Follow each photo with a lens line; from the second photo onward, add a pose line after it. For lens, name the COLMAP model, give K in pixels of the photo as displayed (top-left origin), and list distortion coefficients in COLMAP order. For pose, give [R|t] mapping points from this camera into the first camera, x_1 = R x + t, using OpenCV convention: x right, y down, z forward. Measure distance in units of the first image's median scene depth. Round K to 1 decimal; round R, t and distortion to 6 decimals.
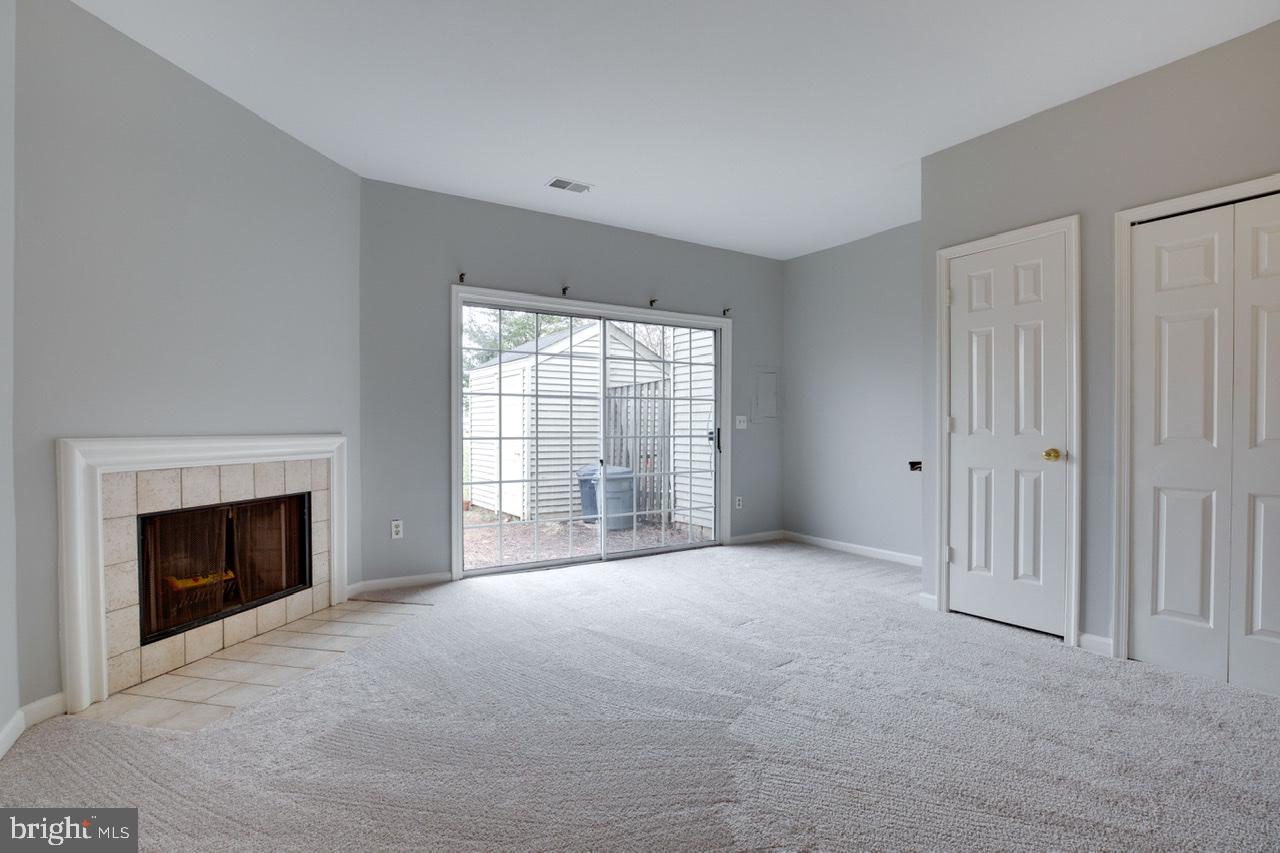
lens RADIAL K [[613.8, 0, 640.0], [0, 613.8, 426.5], [0, 0, 1]] dist [-0.043401, 0.006466]
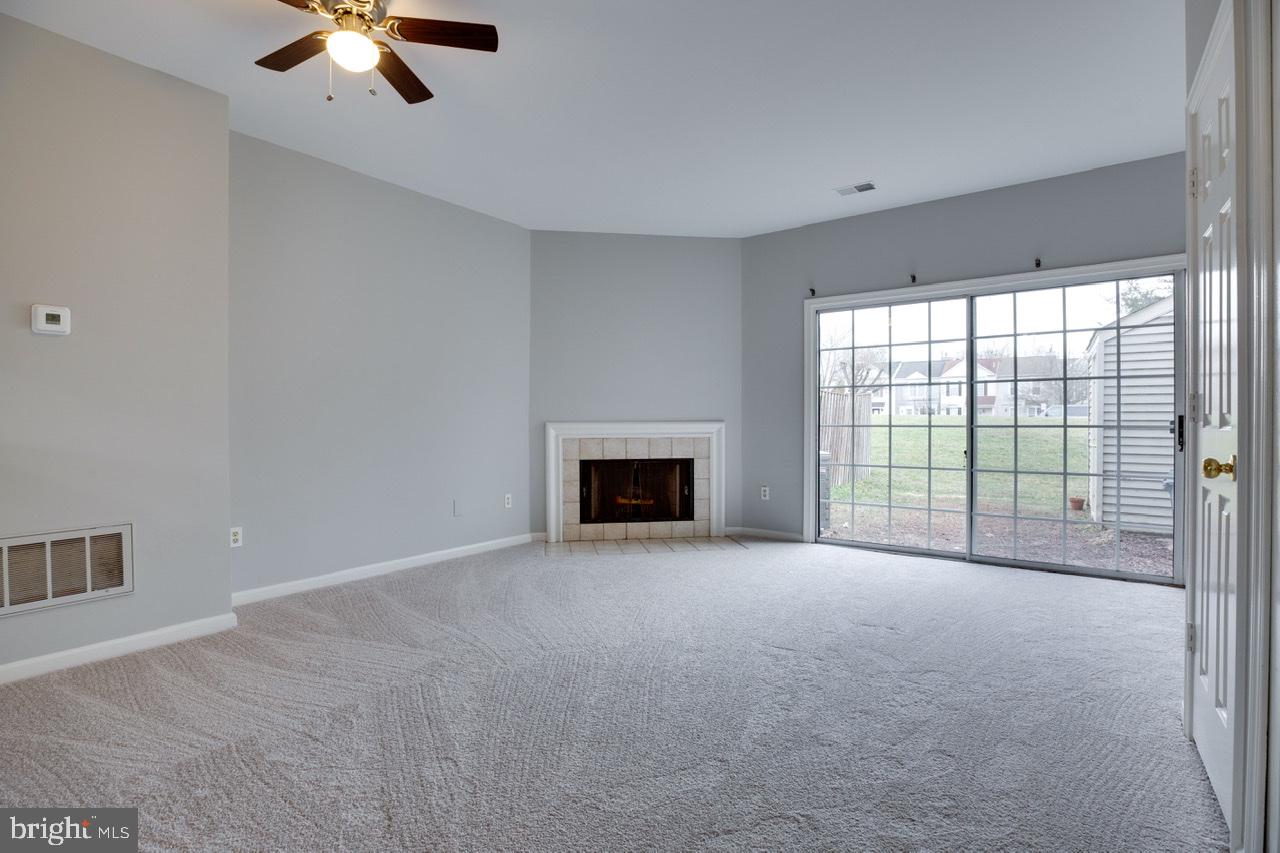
lens RADIAL K [[589.5, 0, 641.8], [0, 589.5, 417.7], [0, 0, 1]] dist [-0.040918, 0.011212]
pose [[0.357935, -0.002457, -0.933743, 0.823125], [0.006251, 0.999980, -0.000235, 0.002515], [0.933726, -0.005753, 0.357943, 0.332753]]
